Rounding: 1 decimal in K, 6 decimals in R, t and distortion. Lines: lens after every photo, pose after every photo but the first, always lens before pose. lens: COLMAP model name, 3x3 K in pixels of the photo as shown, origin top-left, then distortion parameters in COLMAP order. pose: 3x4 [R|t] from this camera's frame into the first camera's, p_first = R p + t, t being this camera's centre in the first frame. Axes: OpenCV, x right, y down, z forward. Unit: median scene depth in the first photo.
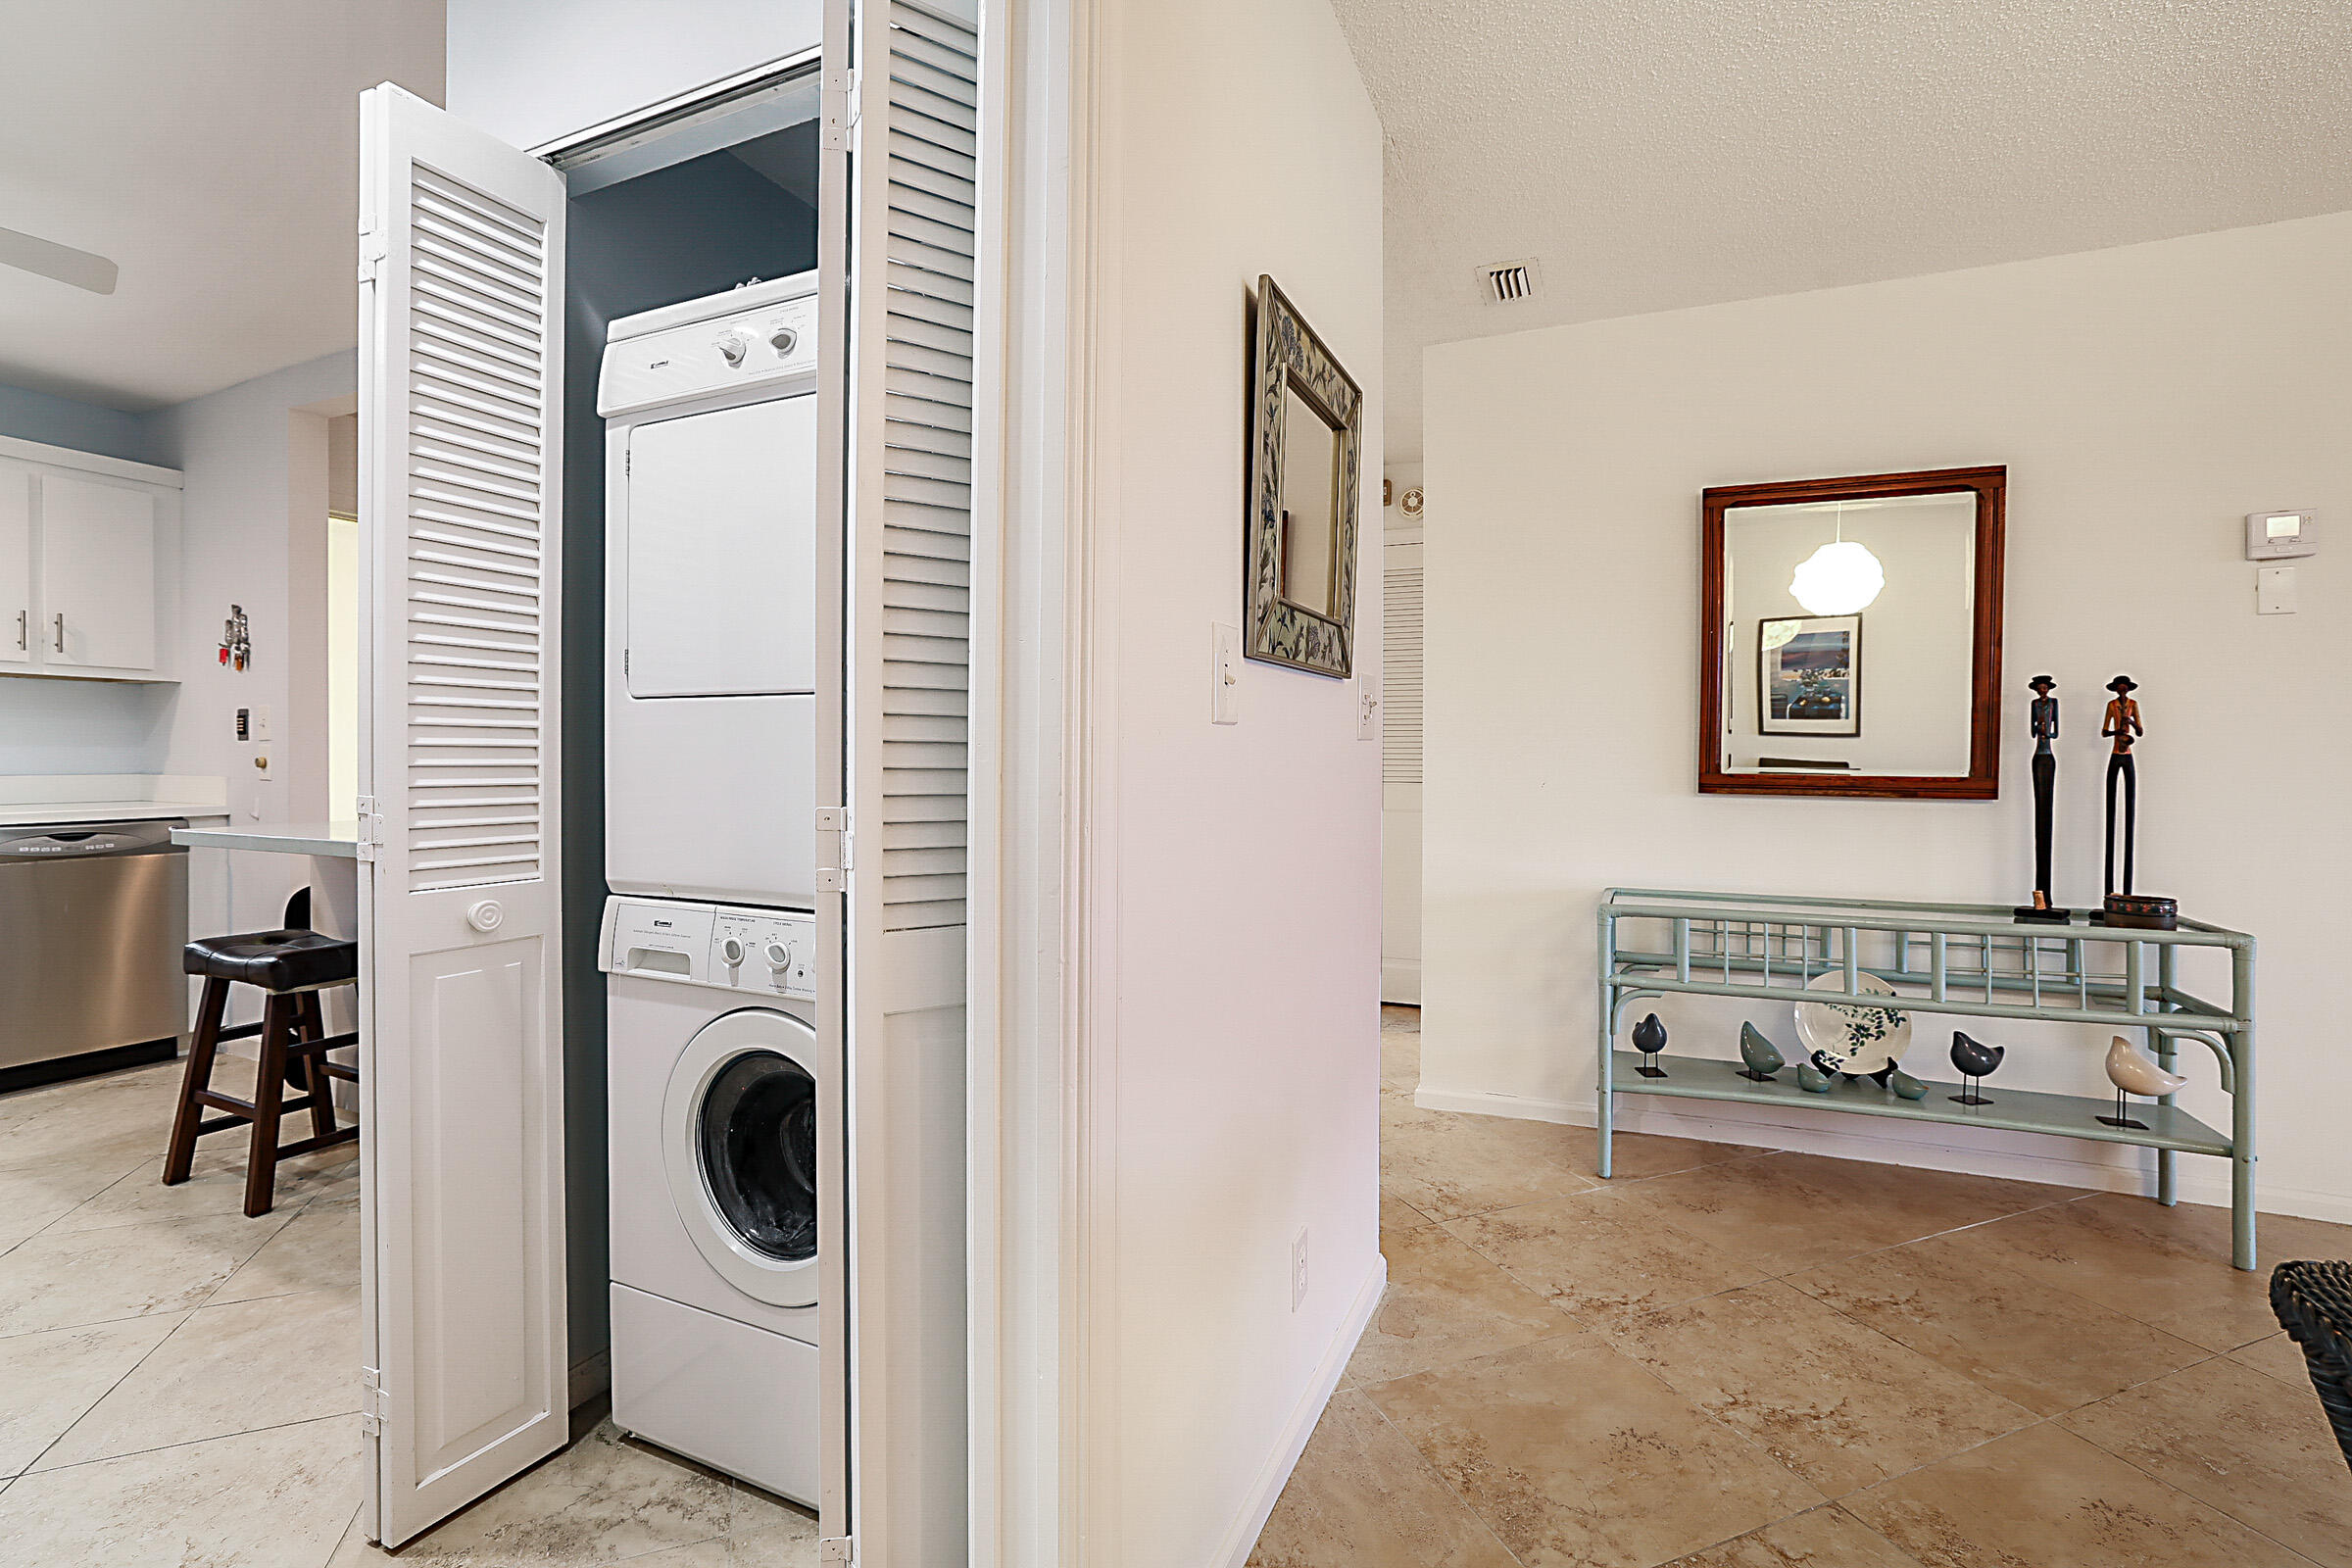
lens RADIAL K [[1040.4, 0, 1185.8], [0, 1040.4, 771.7], [0, 0, 1]] dist [-0.027645, 0.002392]
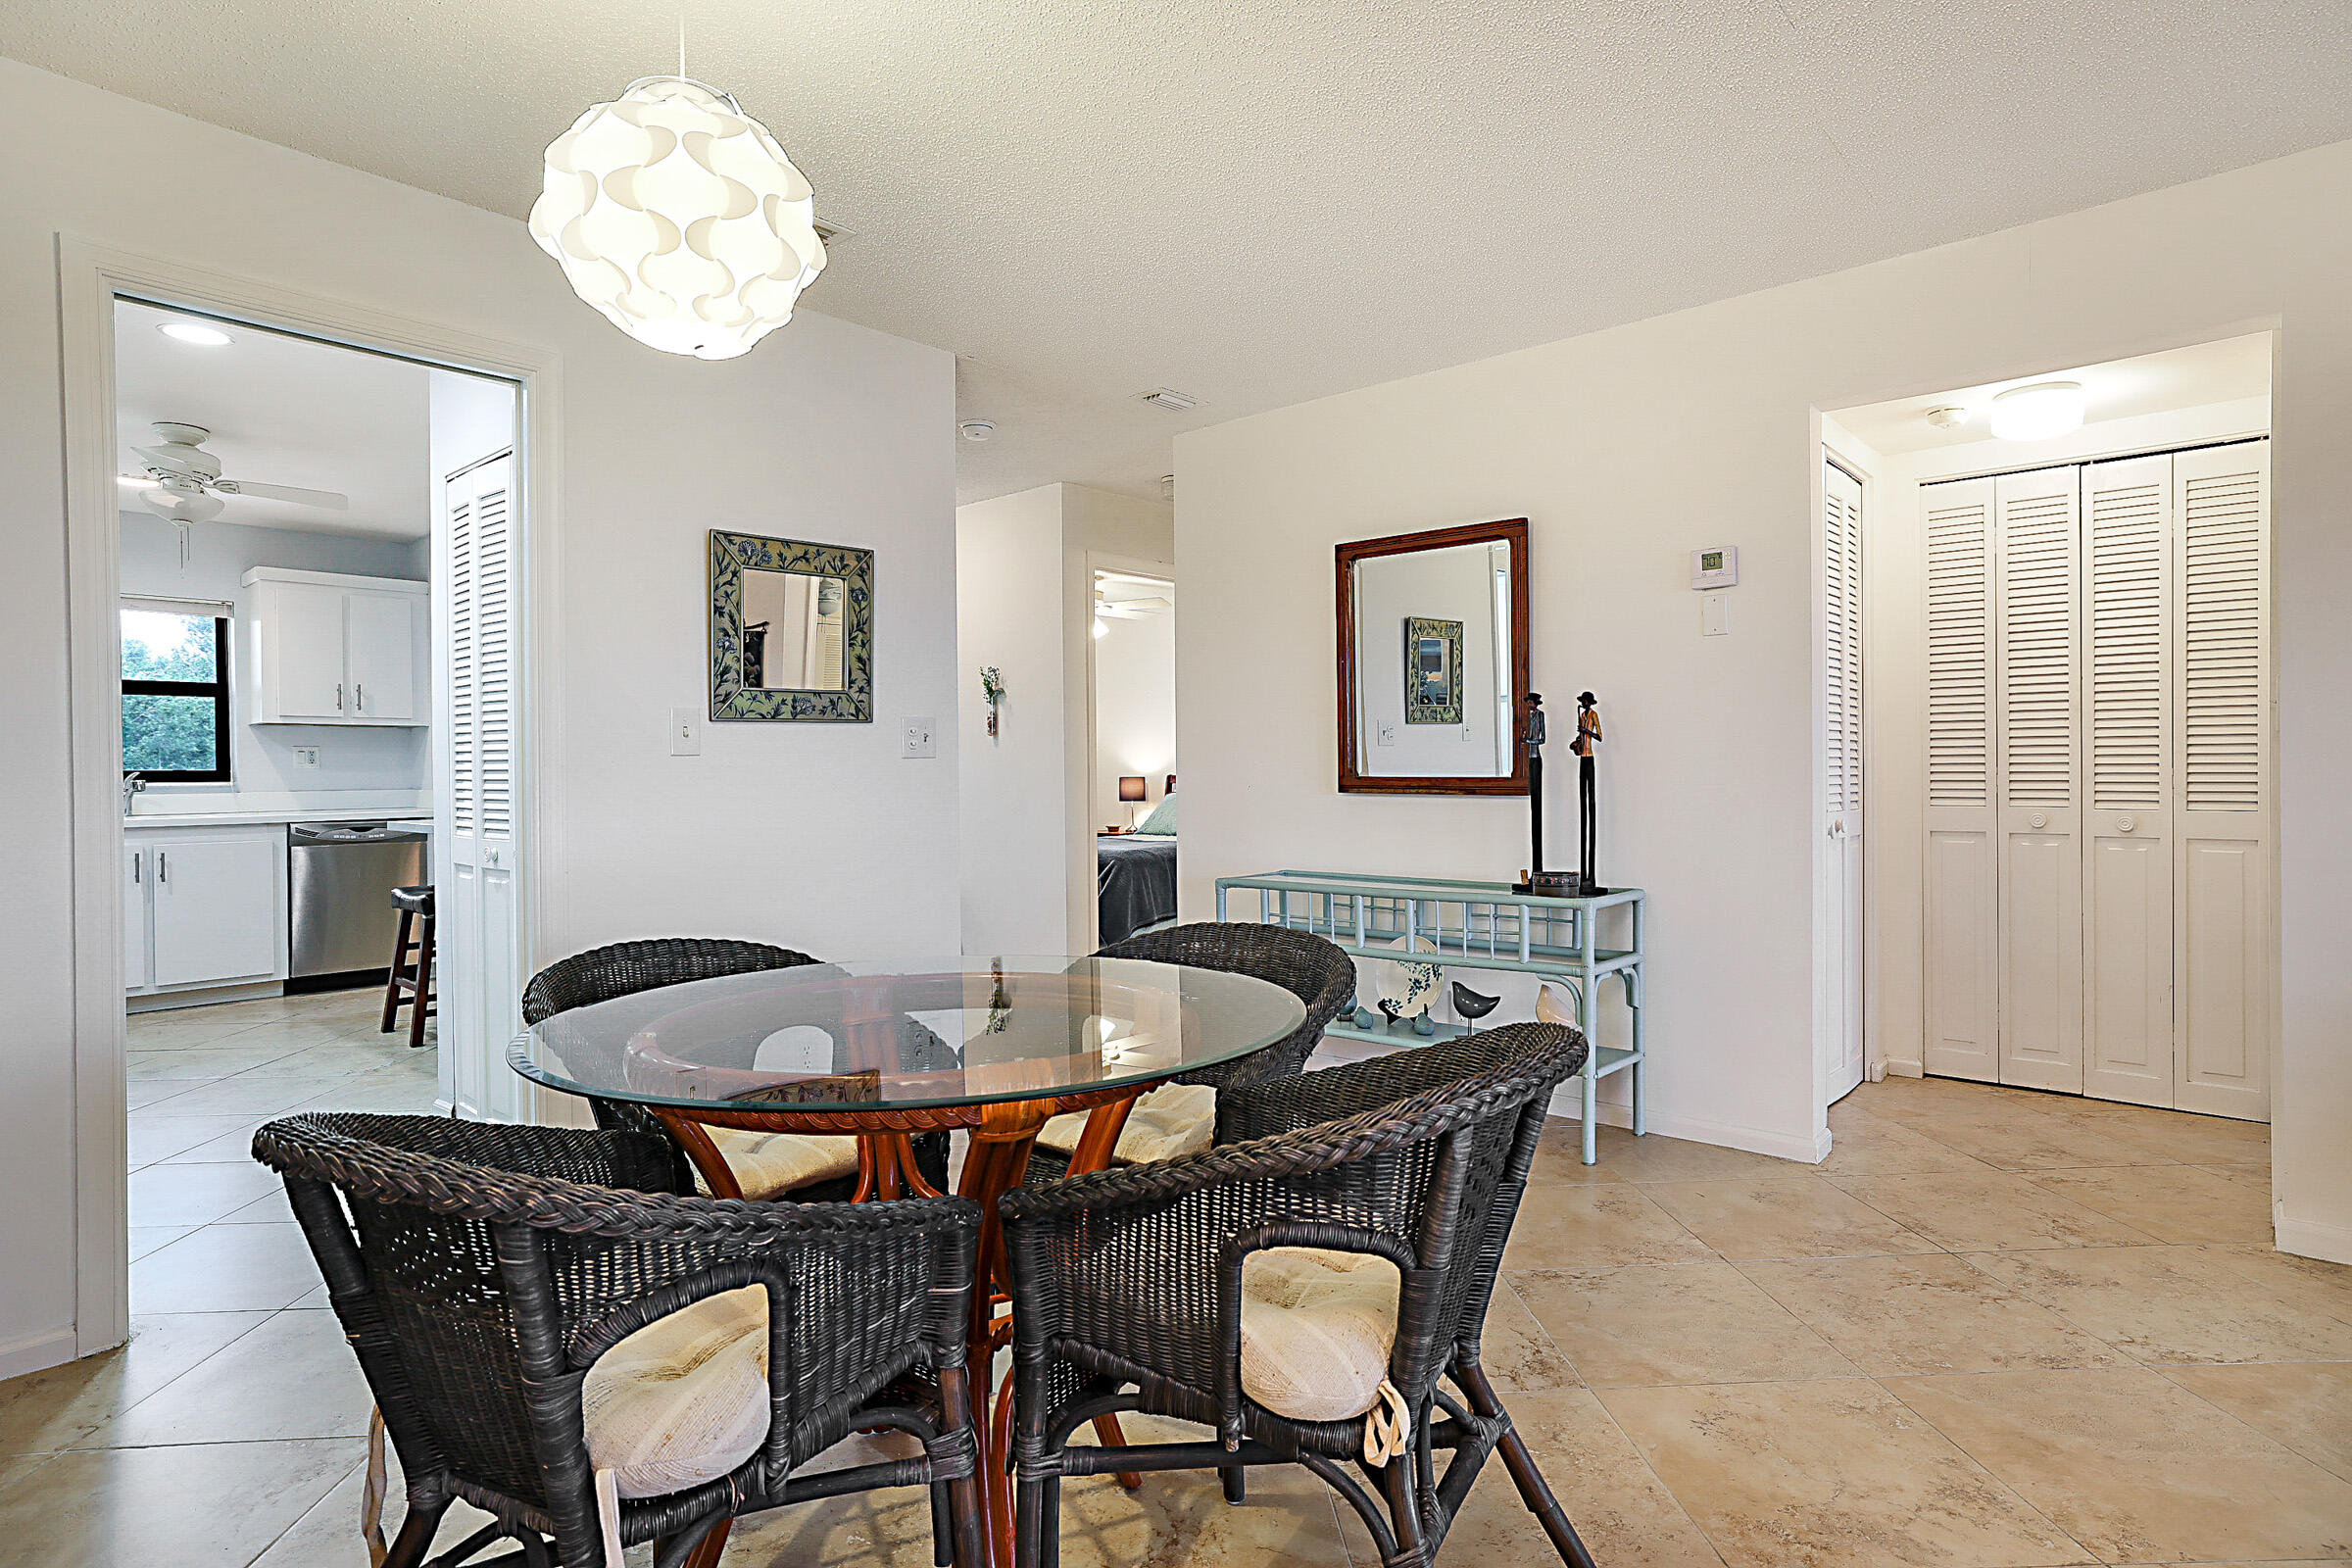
lens RADIAL K [[1236.0, 0, 1176.6], [0, 1236.0, 772.8], [0, 0, 1]] dist [-0.015457, 0.006723]
pose [[0.948423, -0.012616, -0.316758, 0.857107], [0.010029, 0.999902, -0.009795, 0.010898], [0.316850, 0.006112, 0.948456, -0.500486]]
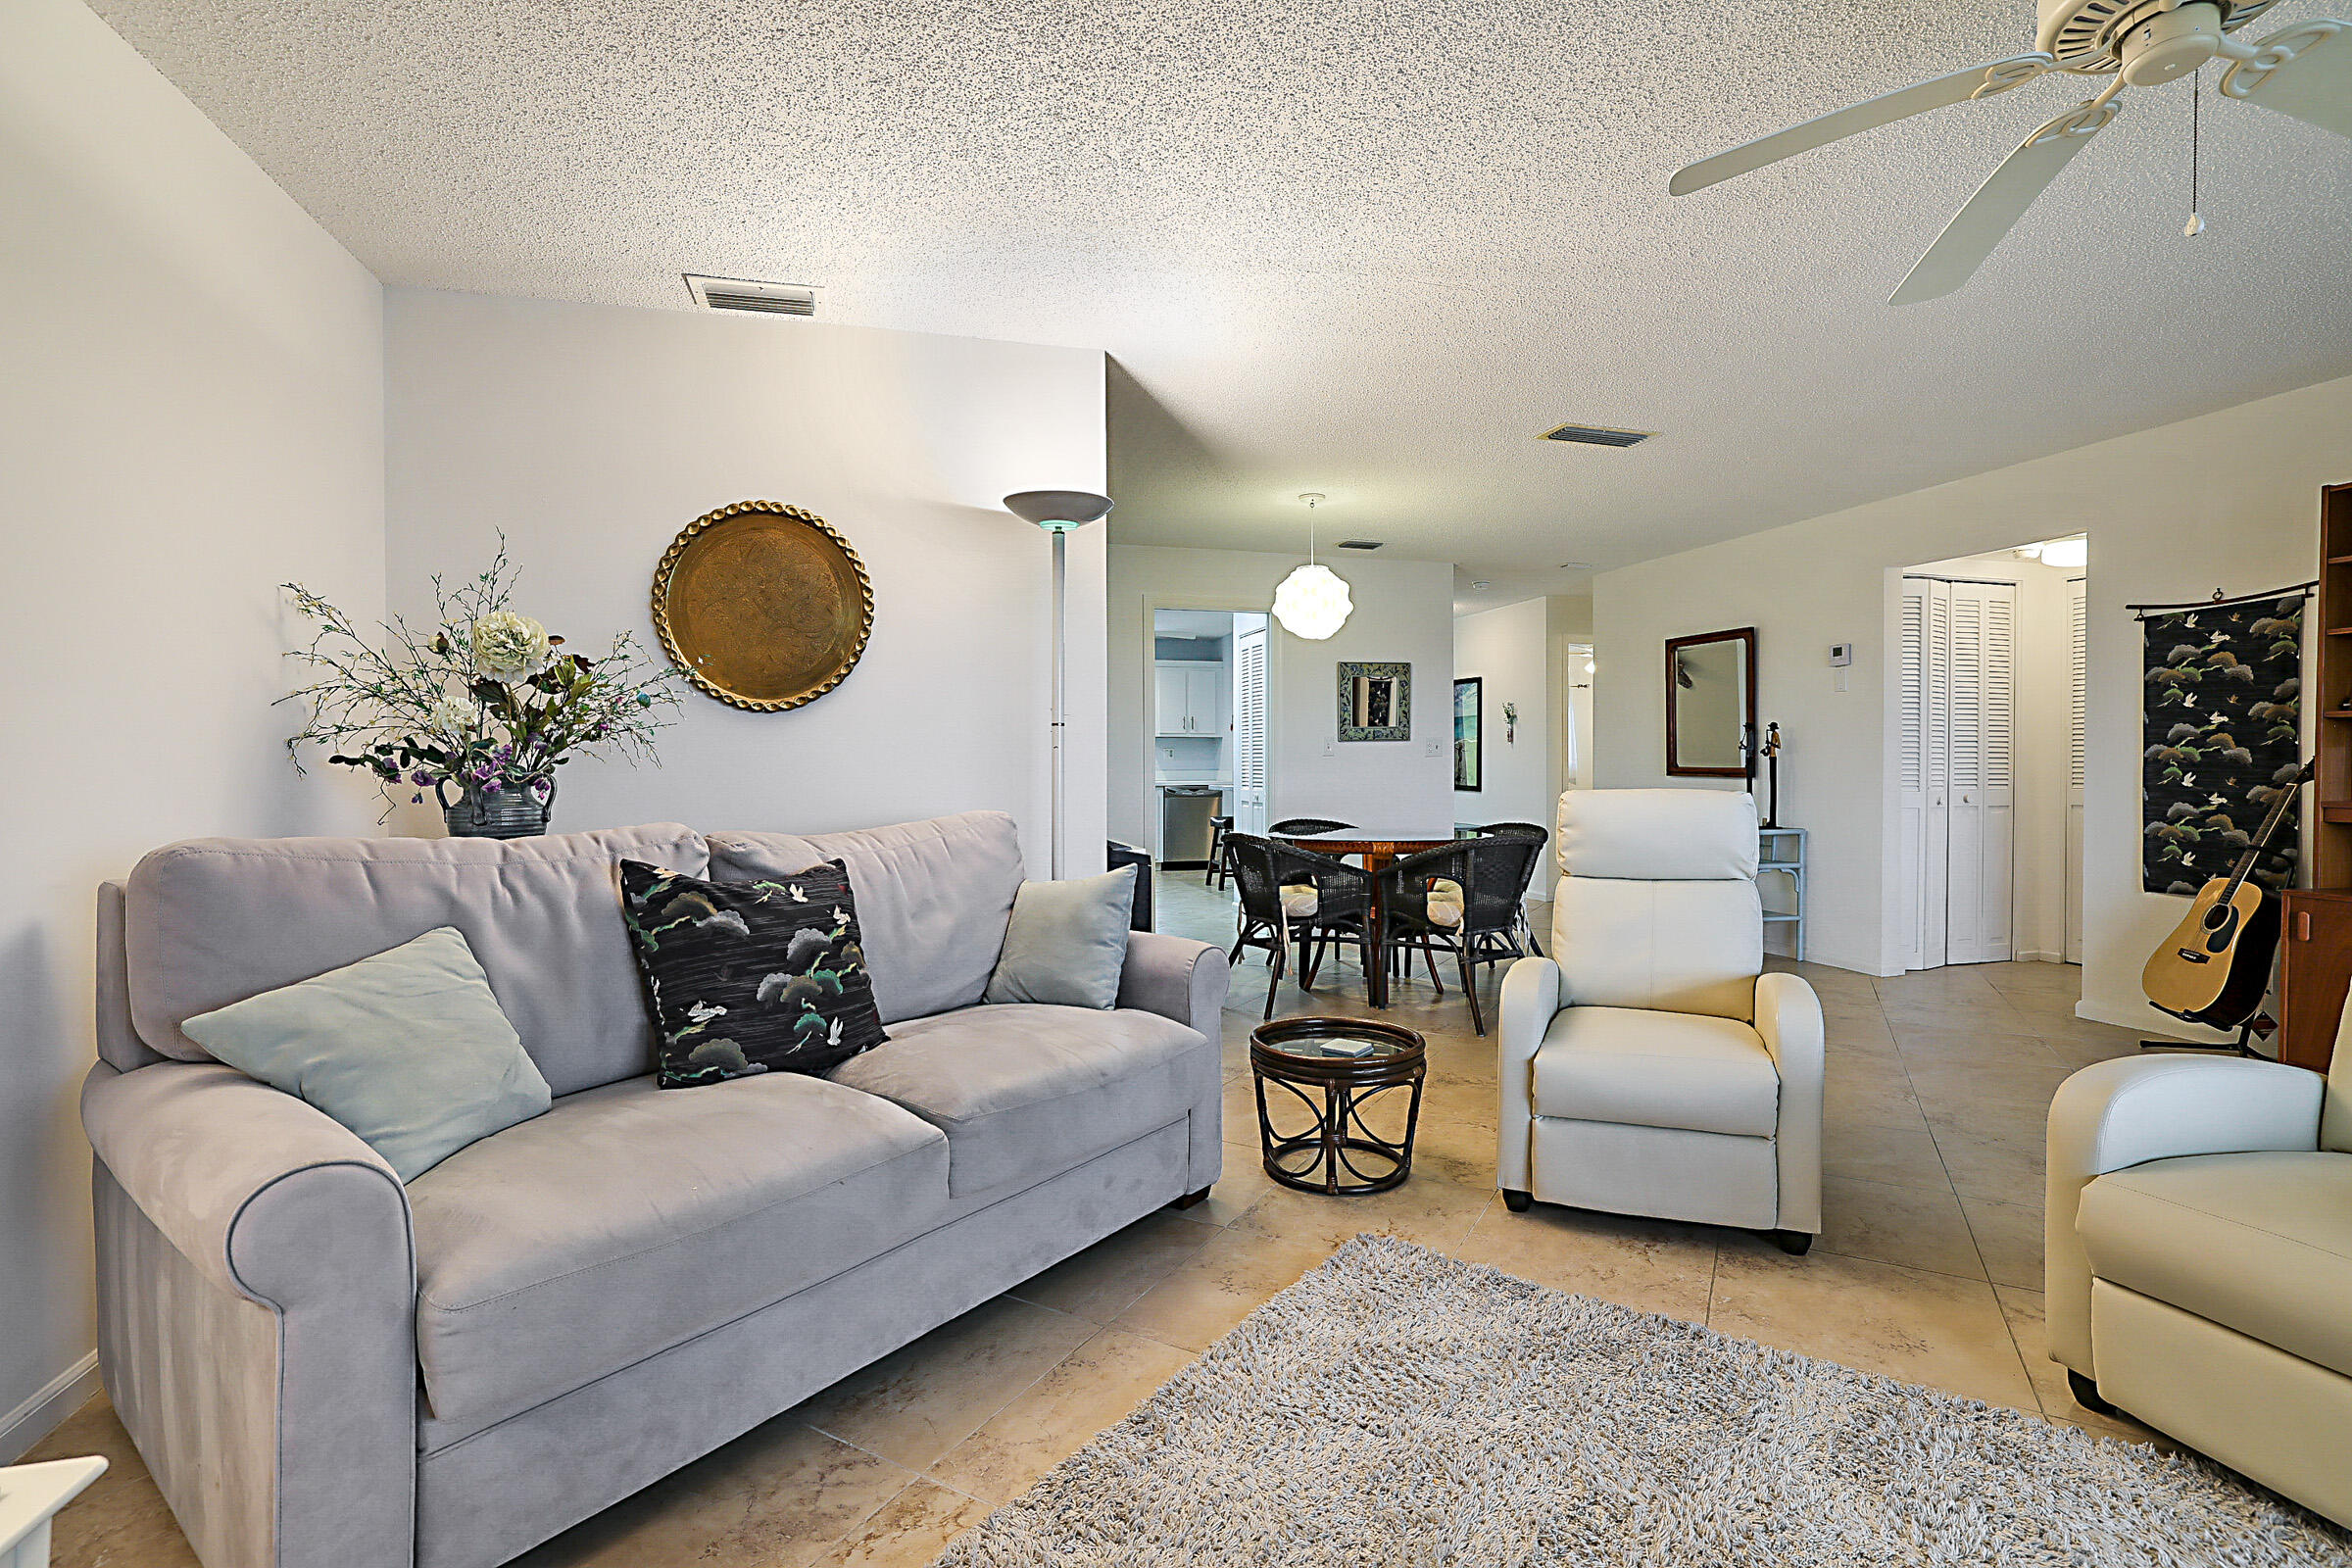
lens RADIAL K [[1050.8, 0, 1198.5], [0, 1050.8, 782.5], [0, 0, 1]] dist [-0.033489, 0.012449]
pose [[0.643236, 0.006883, -0.765637, 1.729713], [-0.004258, 0.999976, 0.005412, 0.029613], [0.765656, -0.000222, 0.643250, -1.347346]]
